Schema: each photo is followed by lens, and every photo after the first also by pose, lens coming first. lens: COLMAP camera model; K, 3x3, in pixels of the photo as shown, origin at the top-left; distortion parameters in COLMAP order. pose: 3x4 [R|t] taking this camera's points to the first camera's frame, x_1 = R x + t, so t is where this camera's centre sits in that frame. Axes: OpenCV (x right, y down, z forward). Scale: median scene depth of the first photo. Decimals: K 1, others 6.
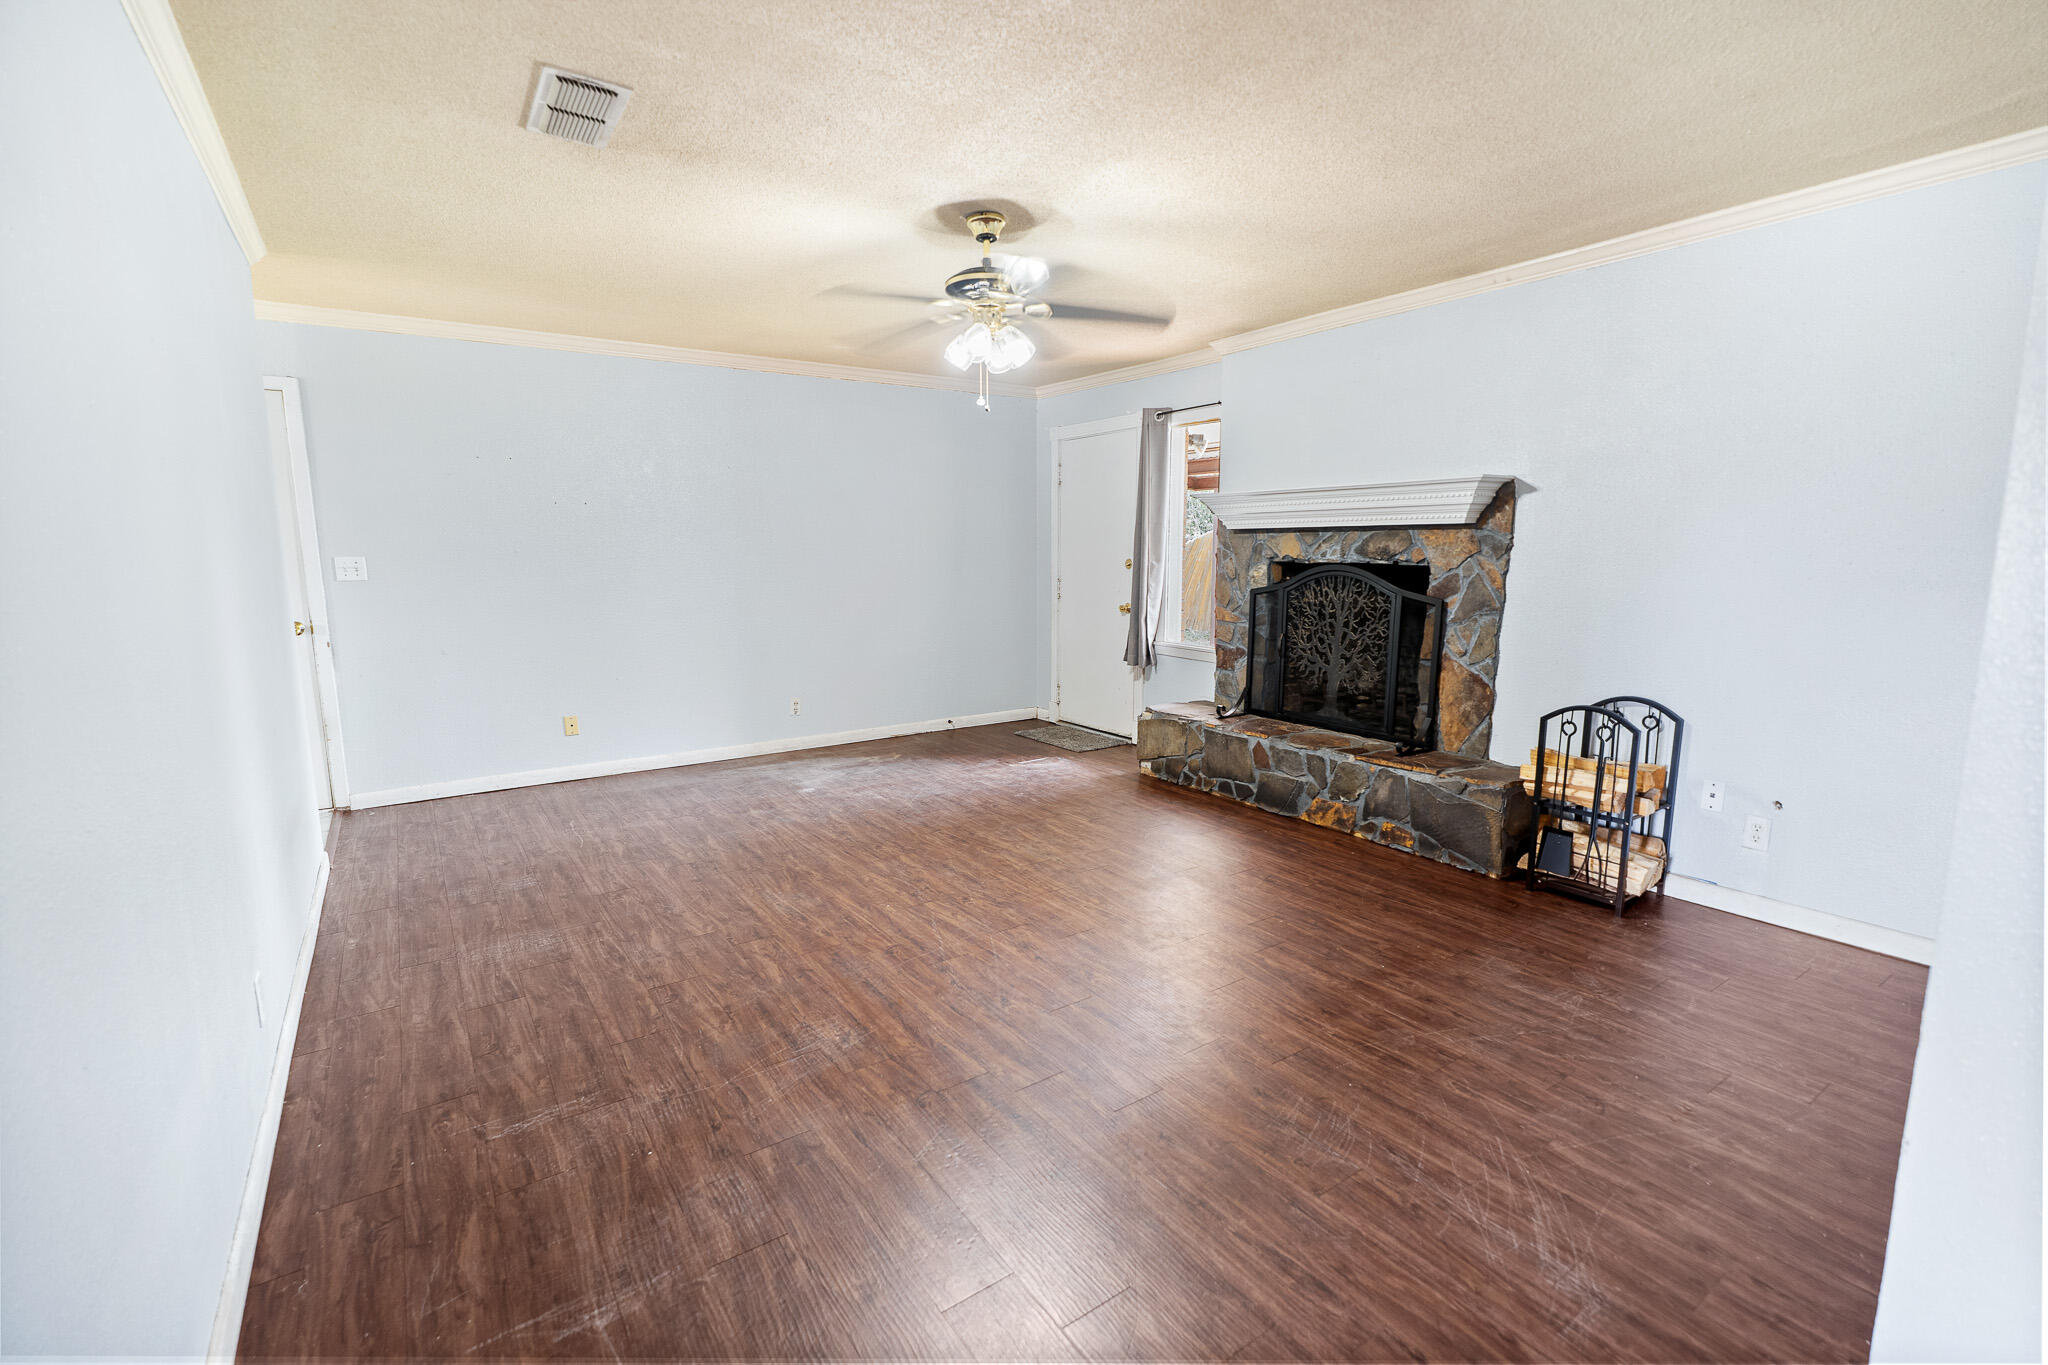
lens RADIAL K [[908.1, 0, 1024.4], [0, 908.1, 693.9], [0, 0, 1]] dist [-0.002741, 0.002309]
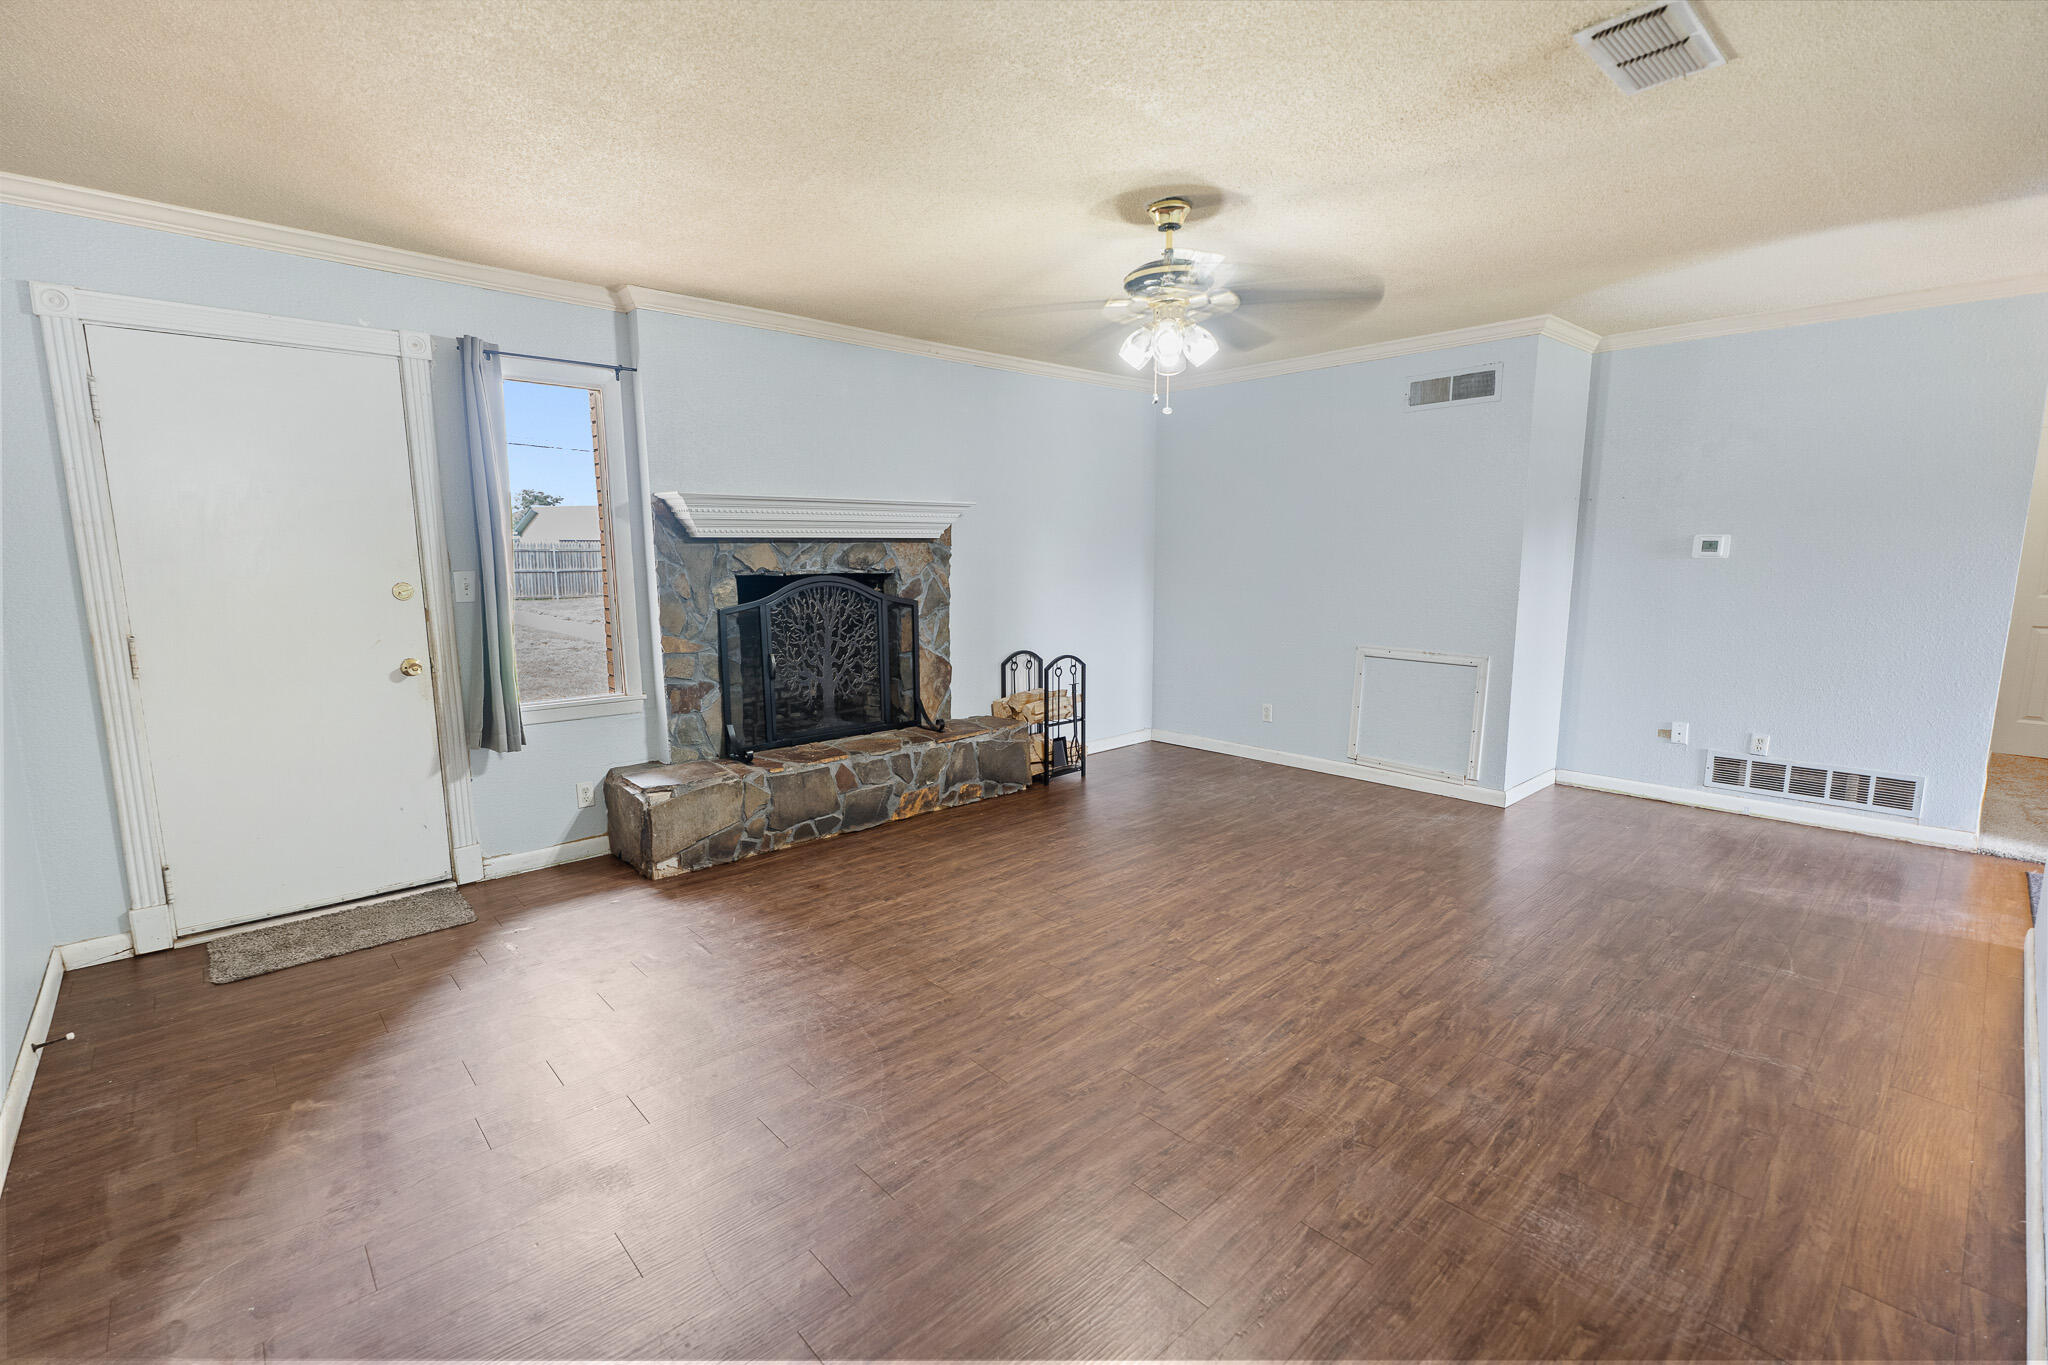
lens RADIAL K [[908.1, 0, 1026.5], [0, 908.1, 693.3], [0, 0, 1]] dist [-0.002741, 0.002309]
pose [[-0.142577, -0.150366, 0.978295, -0.752694], [0.164115, 0.971120, 0.173182, -0.167007], [-0.976083, 0.185245, -0.113782, 1.003916]]
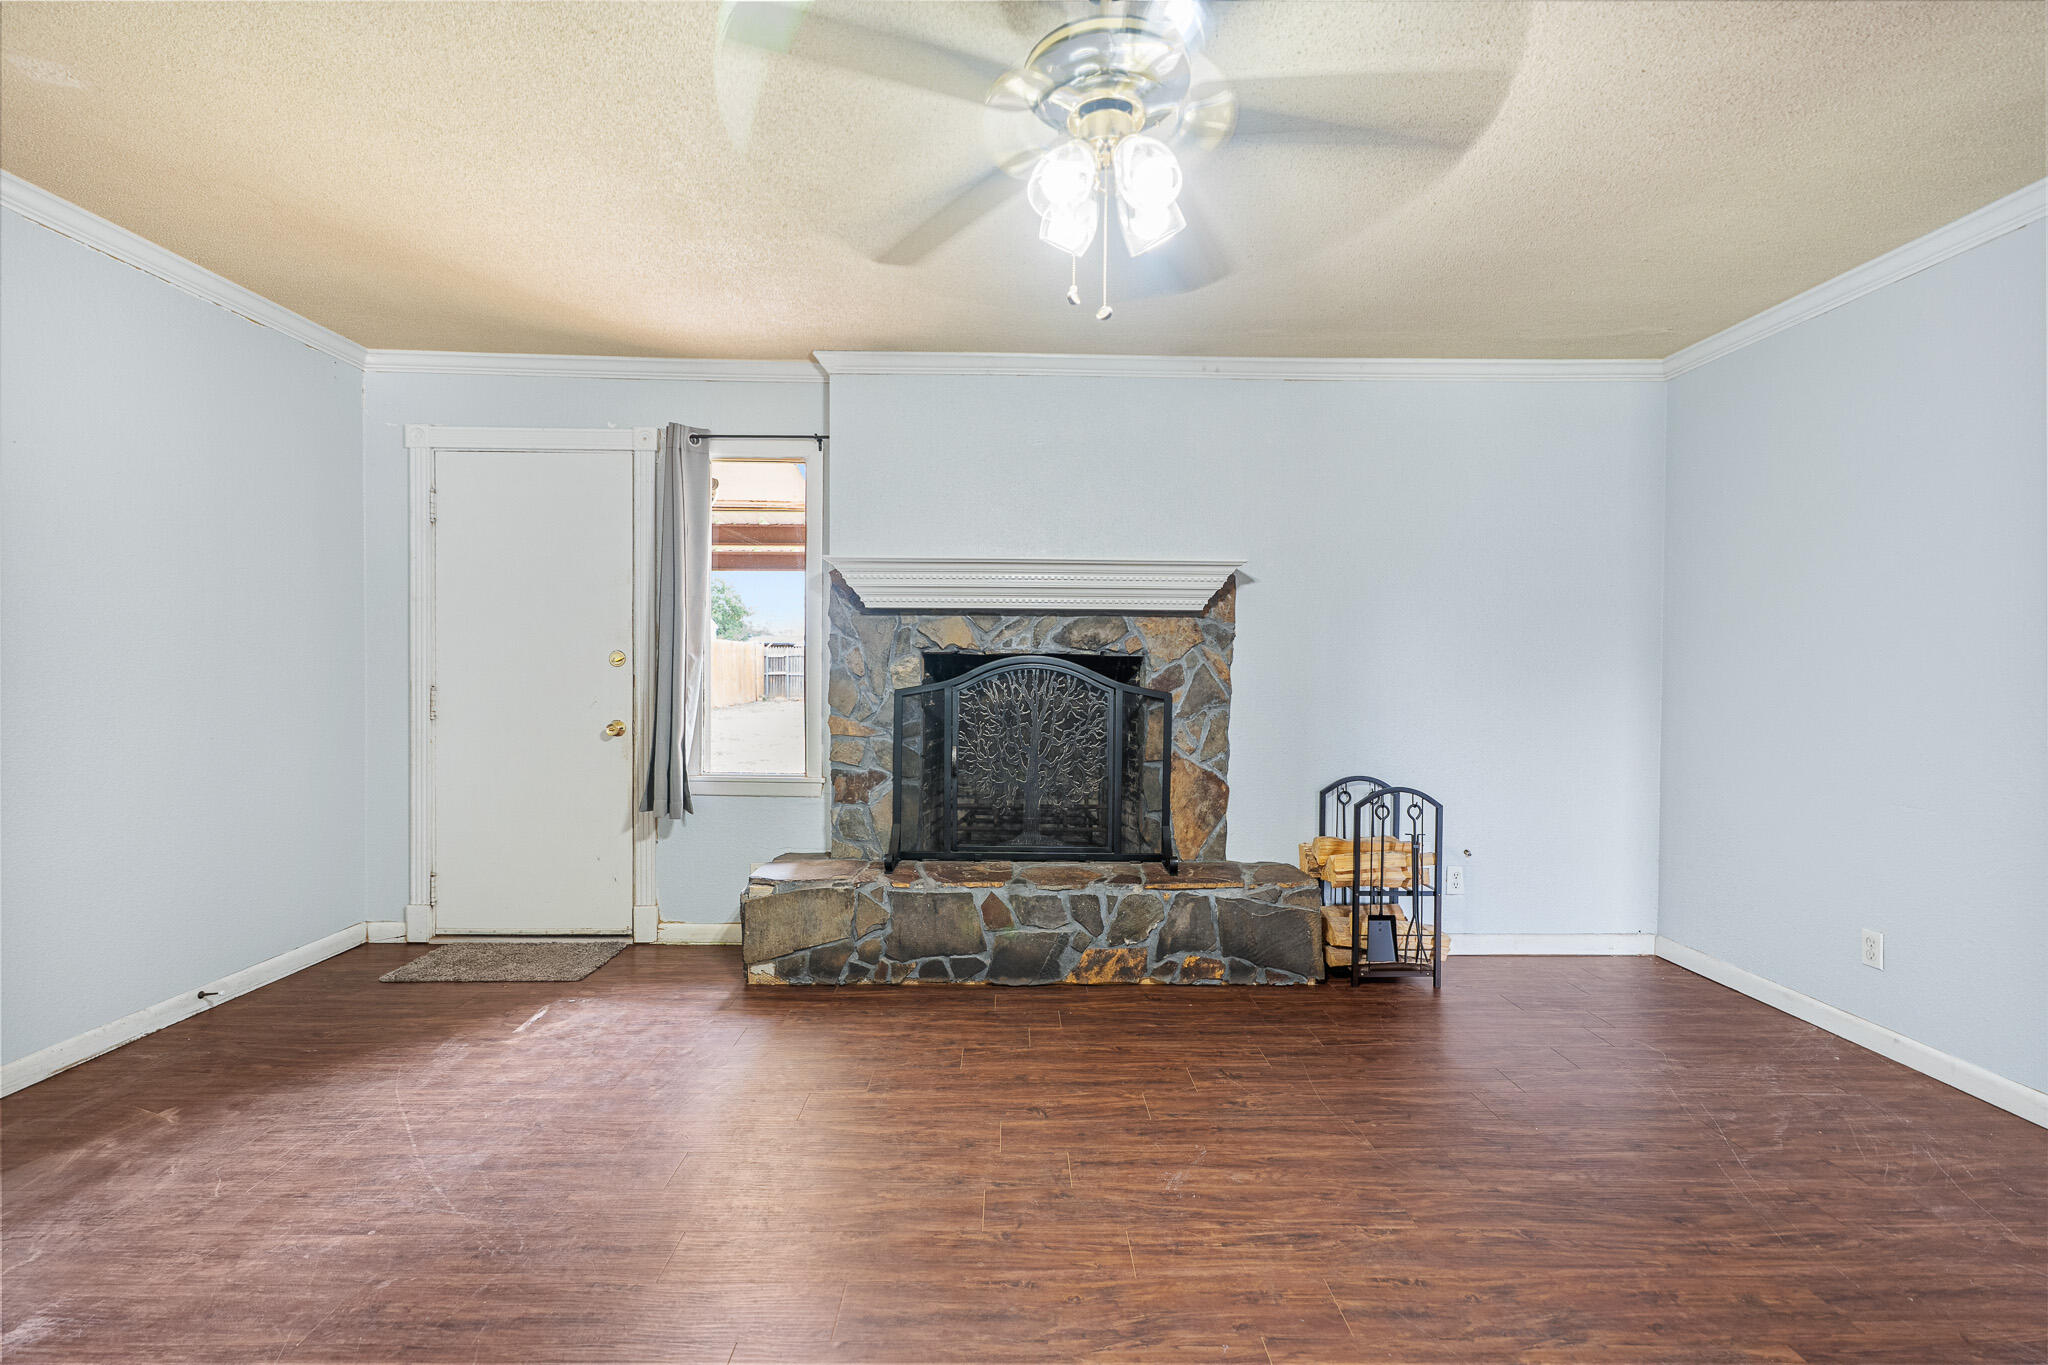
lens RADIAL K [[908.1, 0, 1026.6], [0, 908.1, 690.0], [0, 0, 1]] dist [-0.002741, 0.002309]
pose [[0.552990, -0.013140, 0.833085, -0.370109], [0.124382, 0.989973, -0.066948, -0.063068], [-0.823852, 0.140642, 0.549079, 0.611048]]
